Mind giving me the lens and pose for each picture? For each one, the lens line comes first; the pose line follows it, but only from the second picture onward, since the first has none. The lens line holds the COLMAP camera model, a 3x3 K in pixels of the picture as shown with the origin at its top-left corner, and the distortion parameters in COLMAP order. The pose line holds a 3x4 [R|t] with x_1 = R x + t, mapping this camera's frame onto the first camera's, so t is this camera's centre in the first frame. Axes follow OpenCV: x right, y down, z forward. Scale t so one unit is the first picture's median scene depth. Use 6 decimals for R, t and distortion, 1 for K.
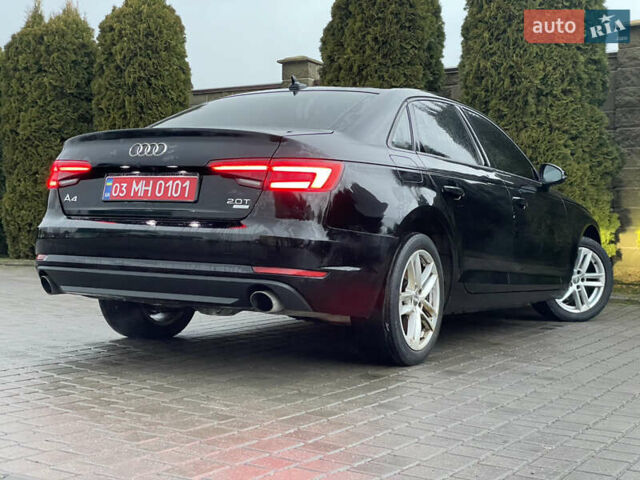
lens RADIAL K [[923.6, 0, 329.6], [0, 923.6, 239.8], [0, 0, 1]] dist [0.183419, -0.473542]
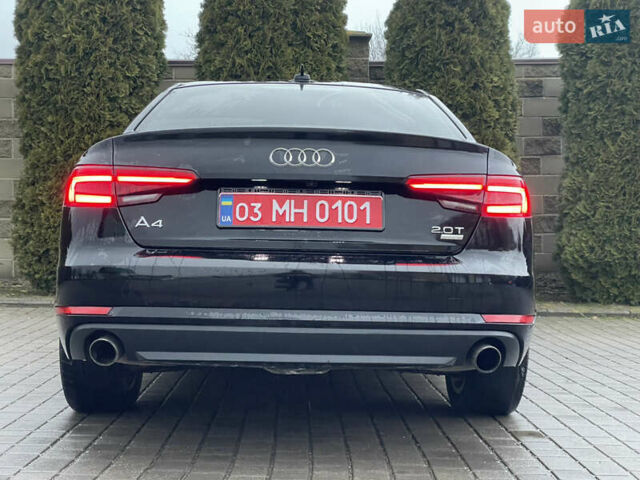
lens RADIAL K [[922.8, 0, 320.0], [0, 922.8, 240.0], [0, 0, 1]] dist [0.194521, -0.554188]
pose [[0.852512, -0.015237, 0.522485, -0.507189], [0.013484, 0.999883, 0.007159, -0.034167], [-0.522533, 0.000942, 0.852618, 0.345322]]
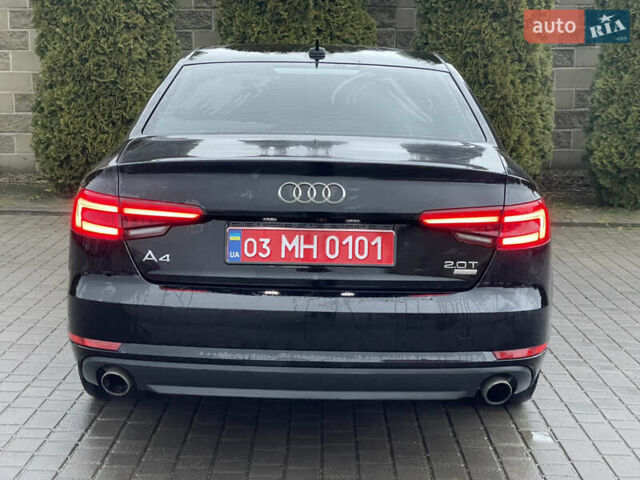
lens RADIAL K [[922.8, 0, 320.0], [0, 922.8, 240.0], [0, 0, 1]] dist [0.194521, -0.554188]
pose [[0.868166, -0.098738, 0.486353, -0.481649], [0.012225, 0.983965, 0.177940, -0.168216], [-0.496124, -0.148536, 0.855452, 0.360275]]
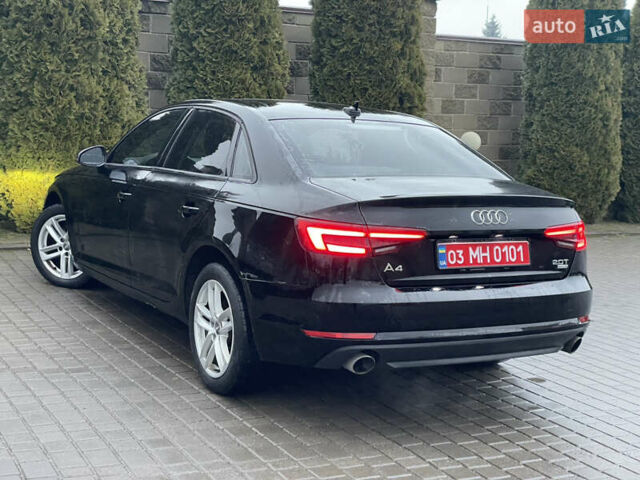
lens RADIAL K [[918.3, 0, 328.7], [0, 918.3, 231.4], [0, 0, 1]] dist [0.182906, -0.444701]
pose [[0.493203, -0.110139, 0.862914, -1.044324], [-0.021931, 0.990063, 0.138903, -0.197129], [-0.869638, -0.087432, 0.485886, 0.600196]]
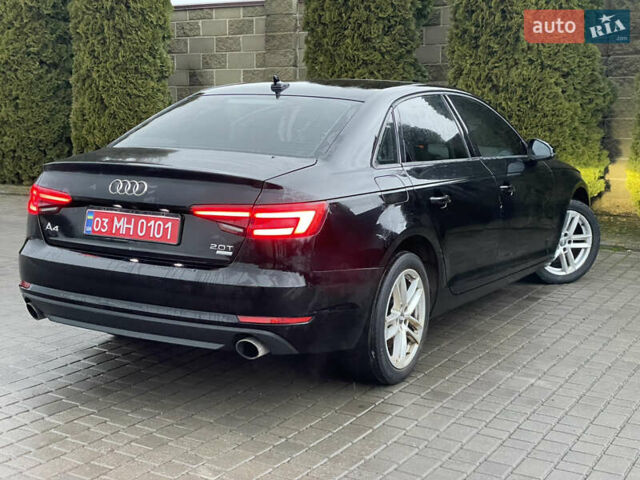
lens RADIAL K [[922.8, 0, 320.0], [0, 922.8, 240.0], [0, 0, 1]] dist [0.194521, -0.554188]
pose [[0.999915, -0.013027, 0.000083, 0.005841], [0.012880, 0.989580, 0.143408, -0.163406], [-0.001950, -0.143394, 0.989664, 0.018622]]
